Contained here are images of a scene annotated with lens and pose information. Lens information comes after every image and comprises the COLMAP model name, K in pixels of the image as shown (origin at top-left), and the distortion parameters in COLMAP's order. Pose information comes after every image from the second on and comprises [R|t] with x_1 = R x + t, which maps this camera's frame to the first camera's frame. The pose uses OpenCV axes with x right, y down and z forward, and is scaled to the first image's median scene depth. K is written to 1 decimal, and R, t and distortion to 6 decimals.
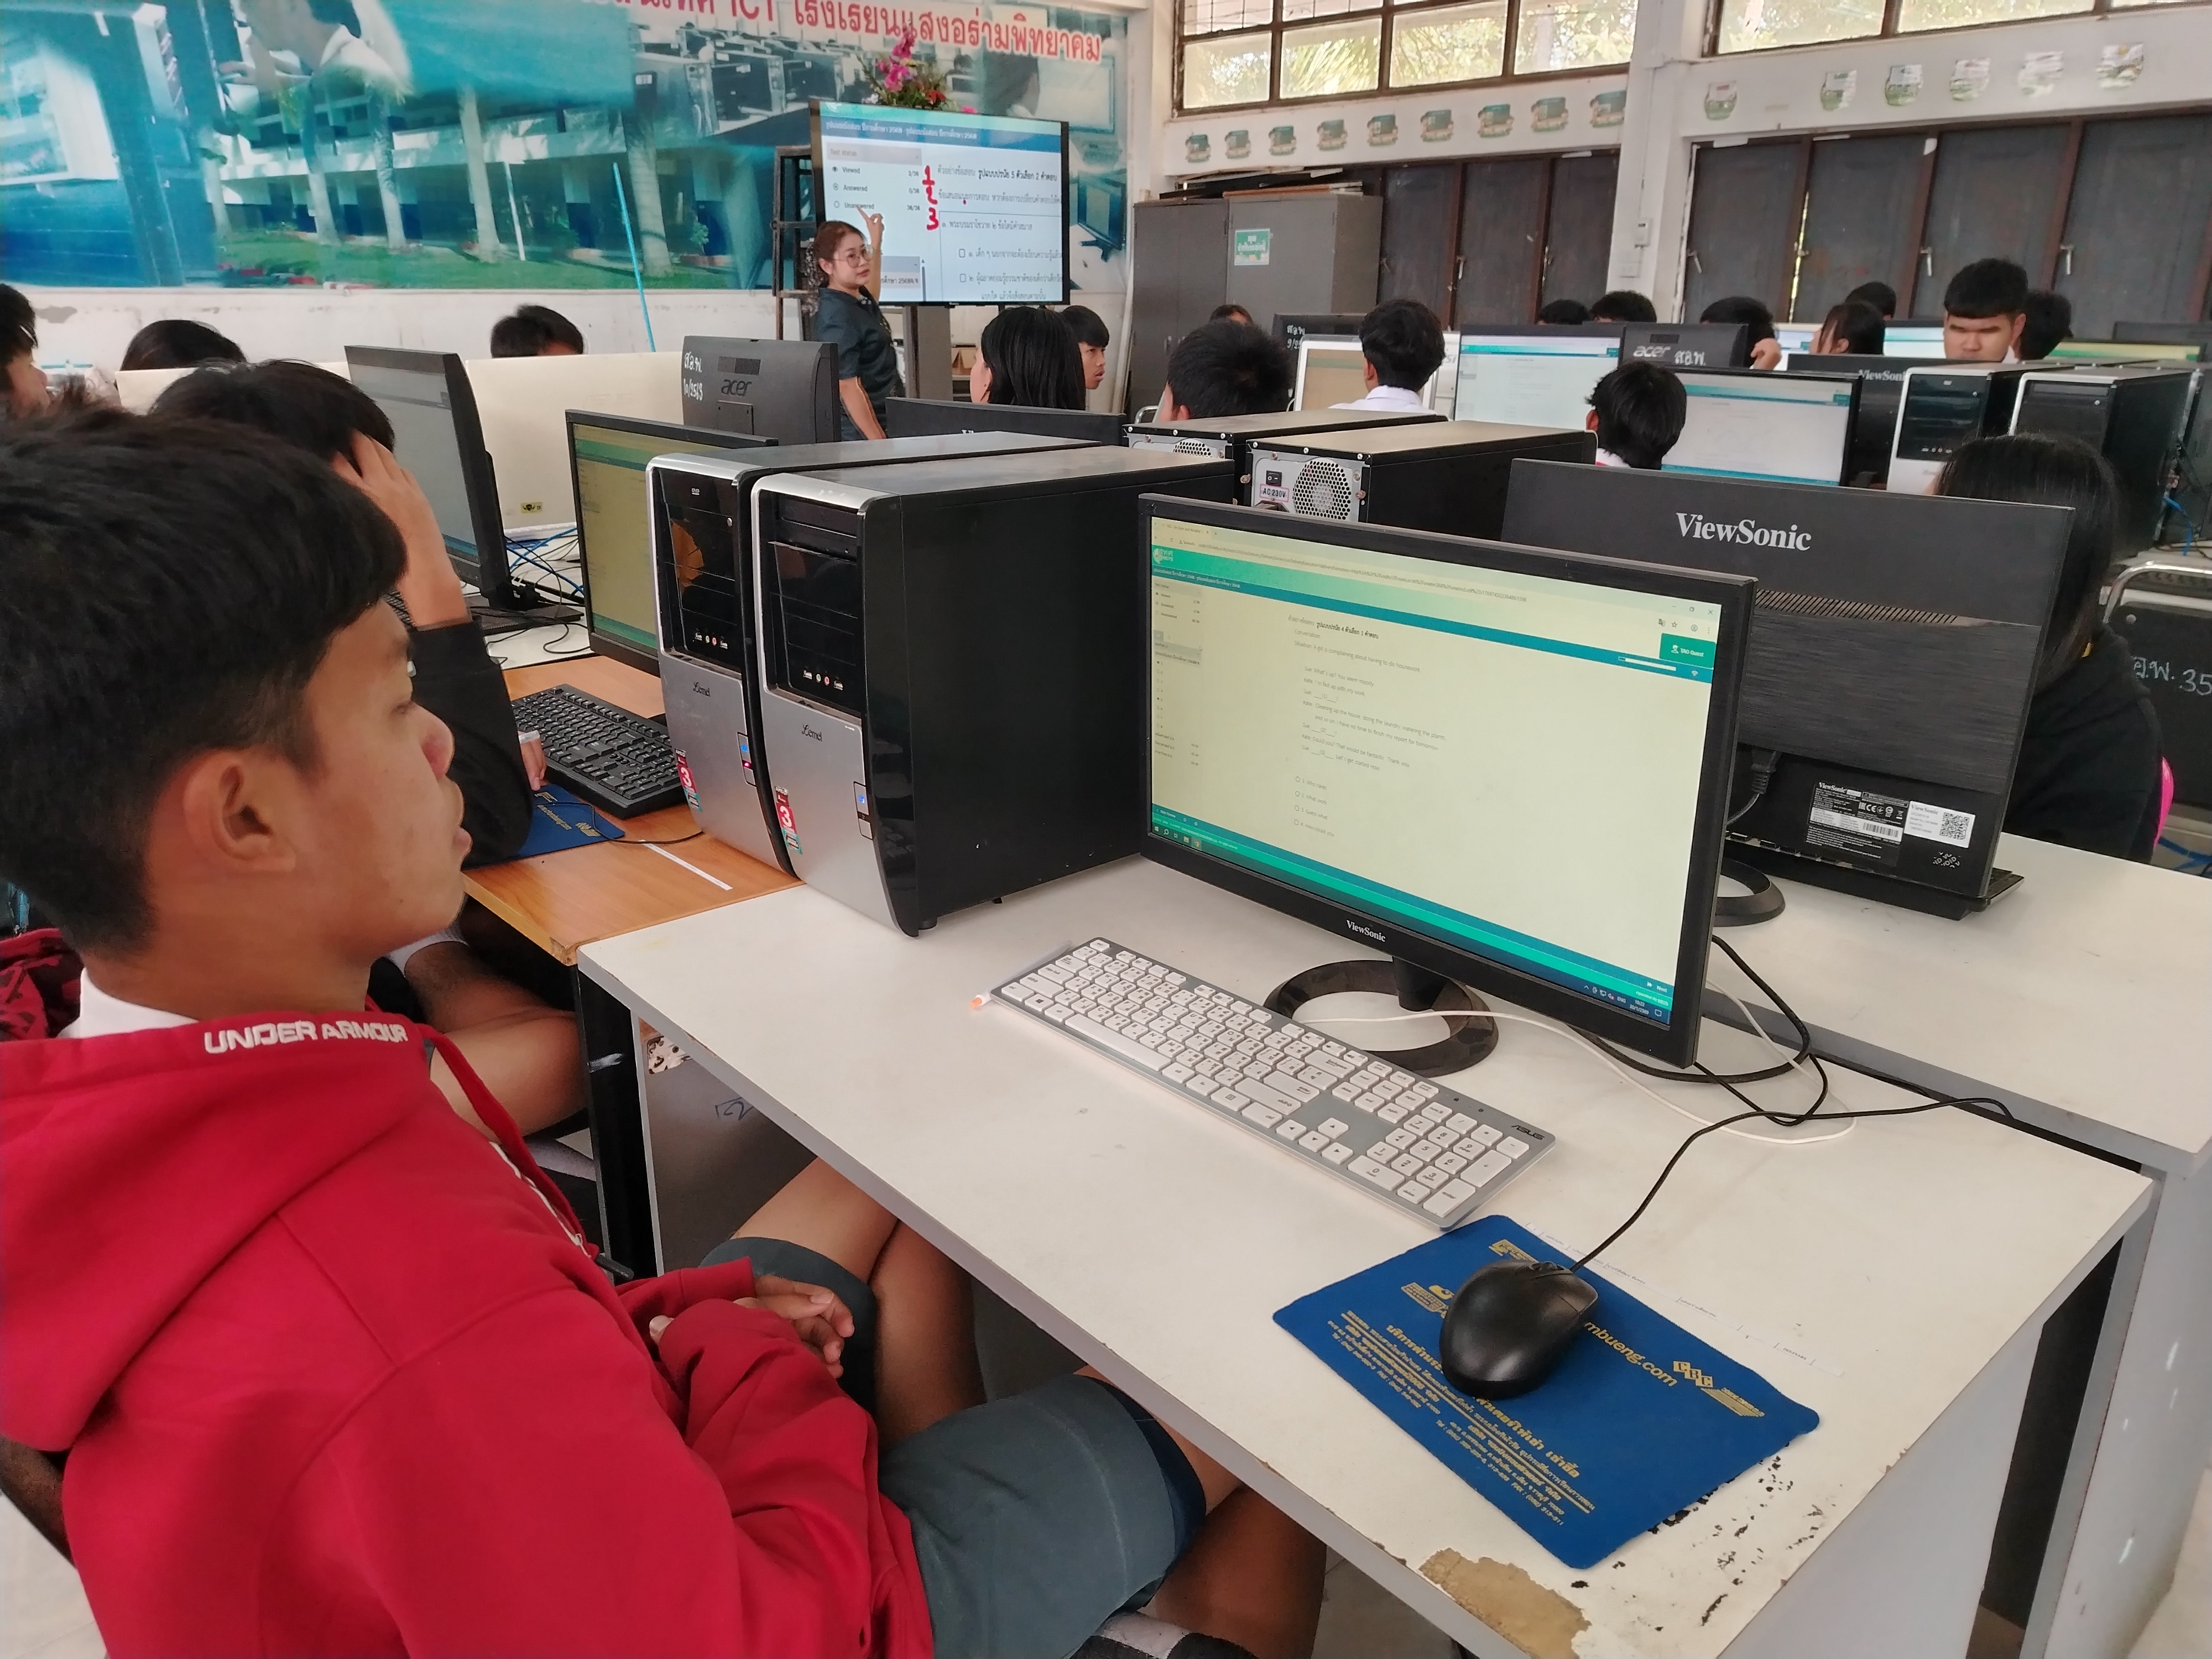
lens RADIAL K [[1537.8, 0, 1121.1], [0, 1537.8, 820.6], [0, 0, 1]] dist [0.007822, -0.006643]
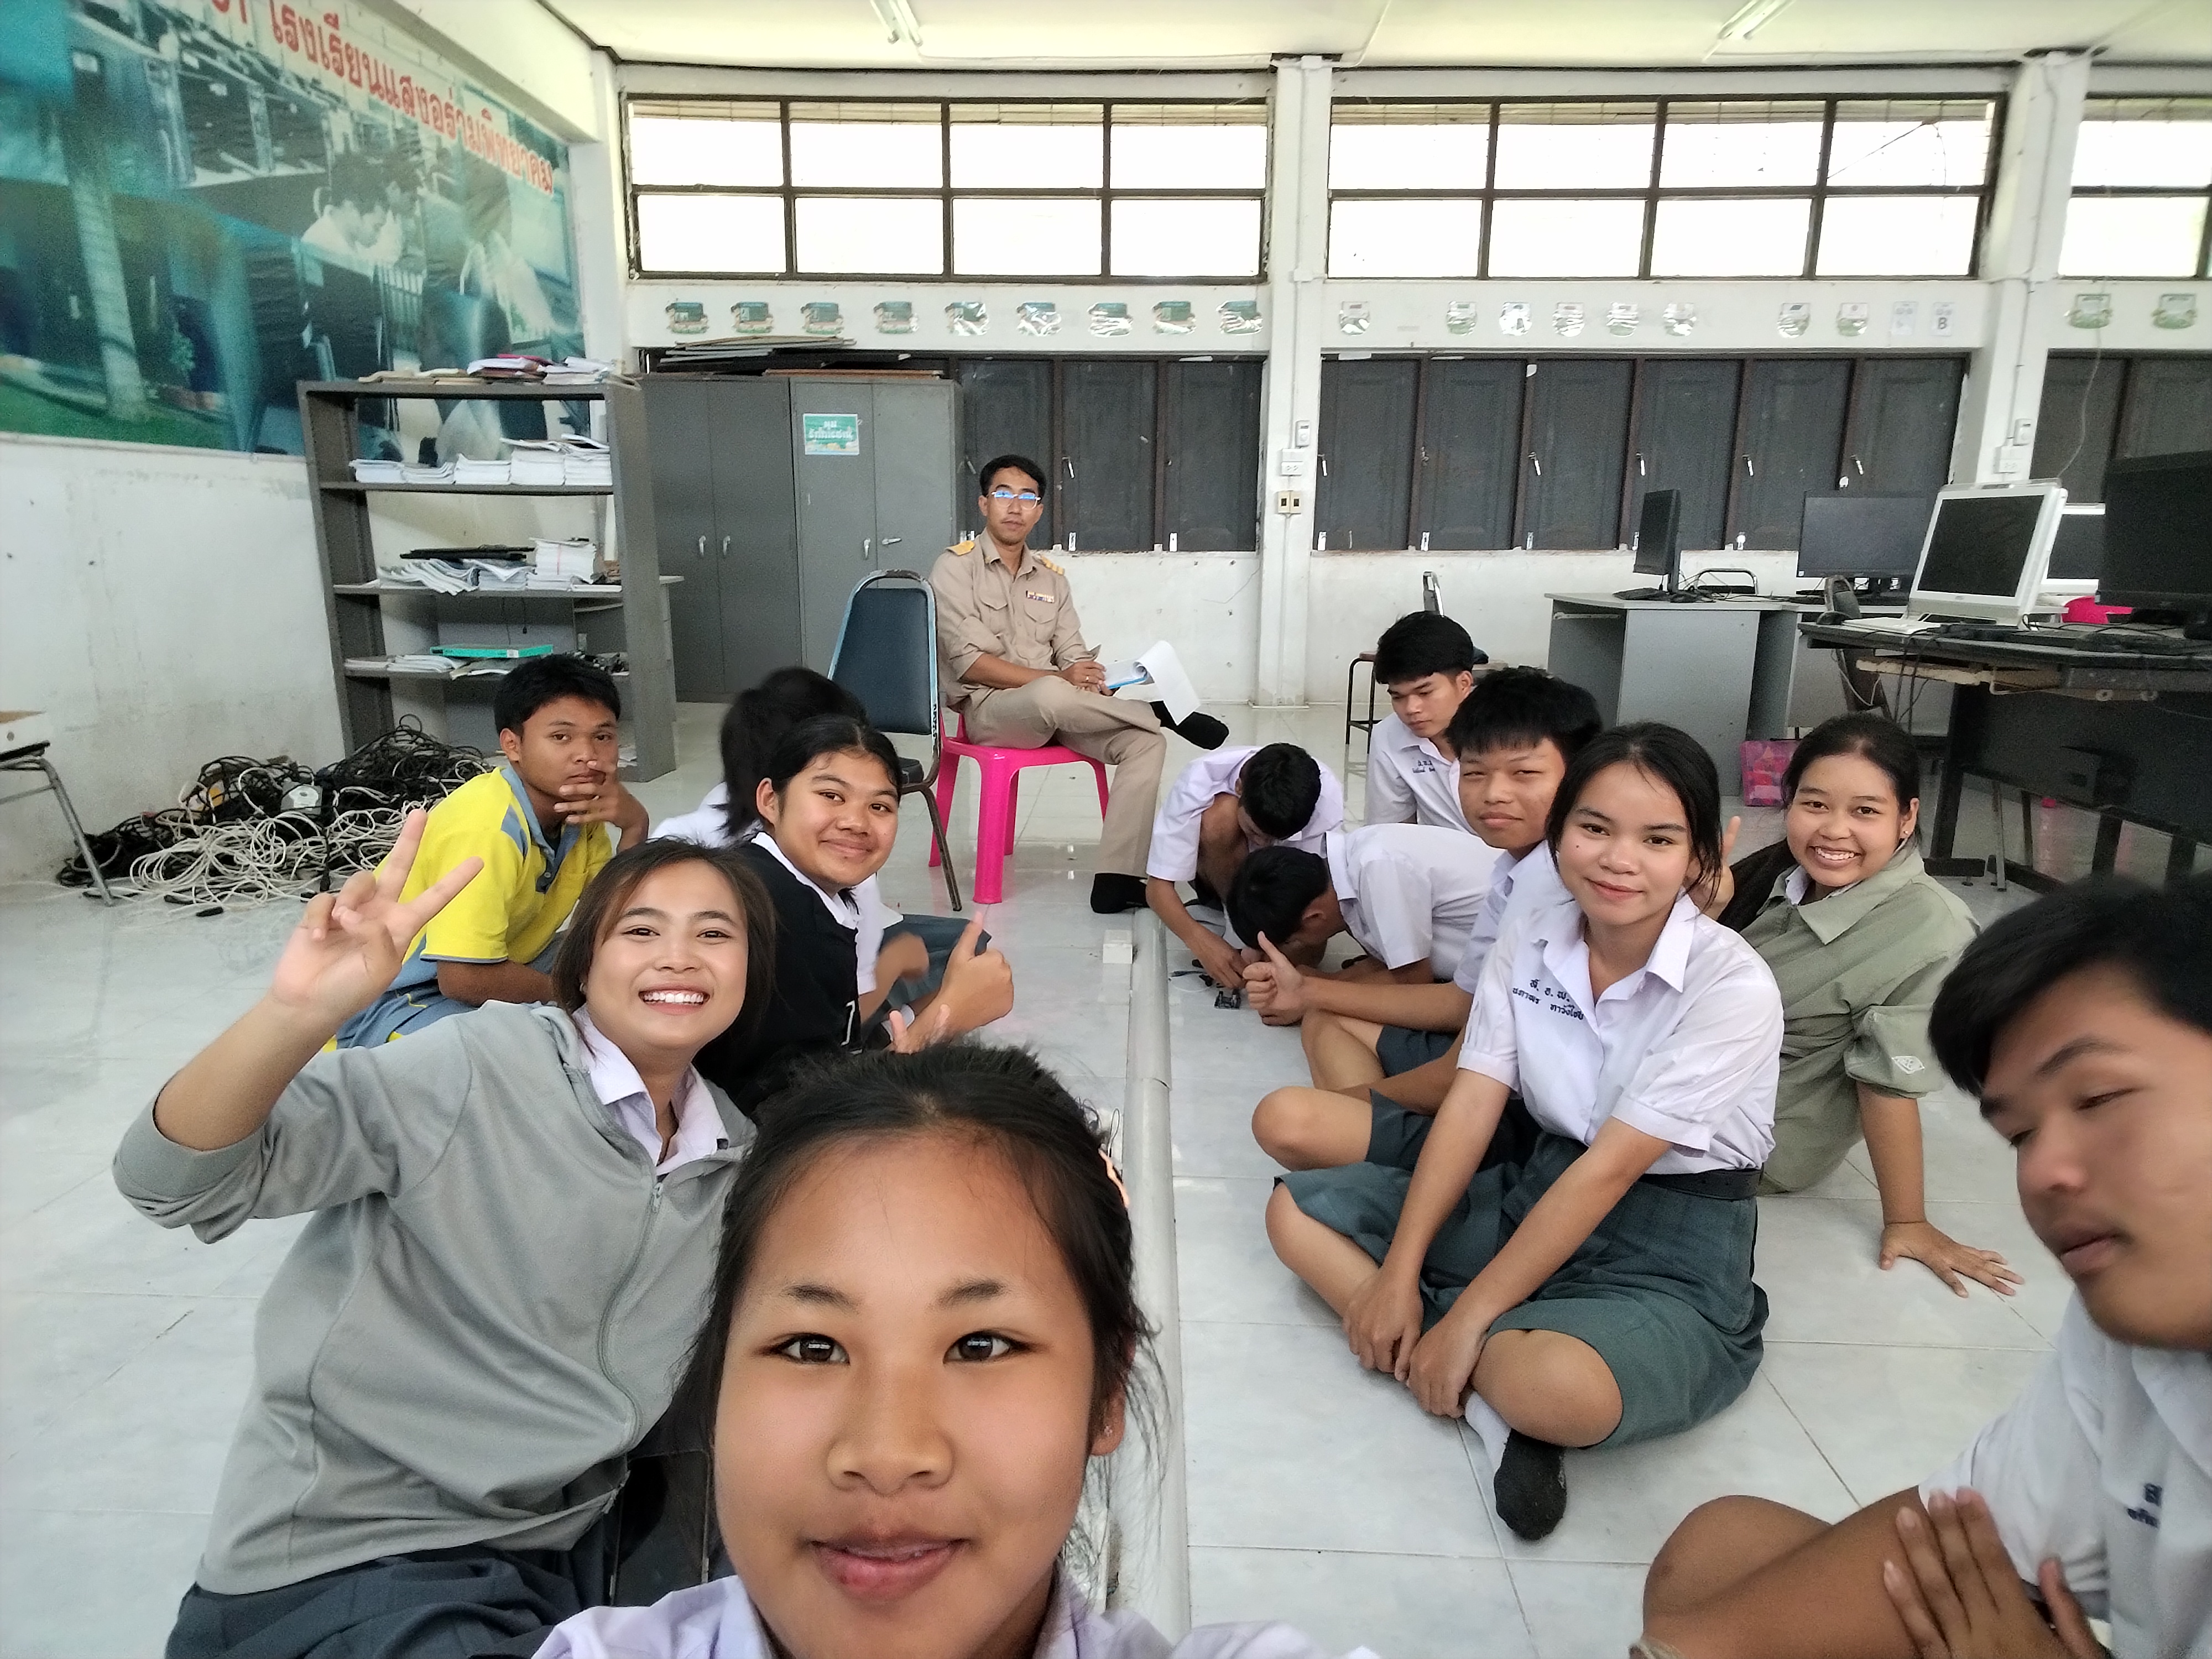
lens RADIAL K [[1356.7, 0, 1111.9], [0, 1356.7, 849.6], [0, 0, 1]] dist [0.016301, -0.009864]
pose [[0.683180, -0.165199, 0.711318, -0.428664], [0.235990, 0.971755, -0.000971, -0.119515], [-0.691067, 0.168528, 0.702869, 0.435706]]
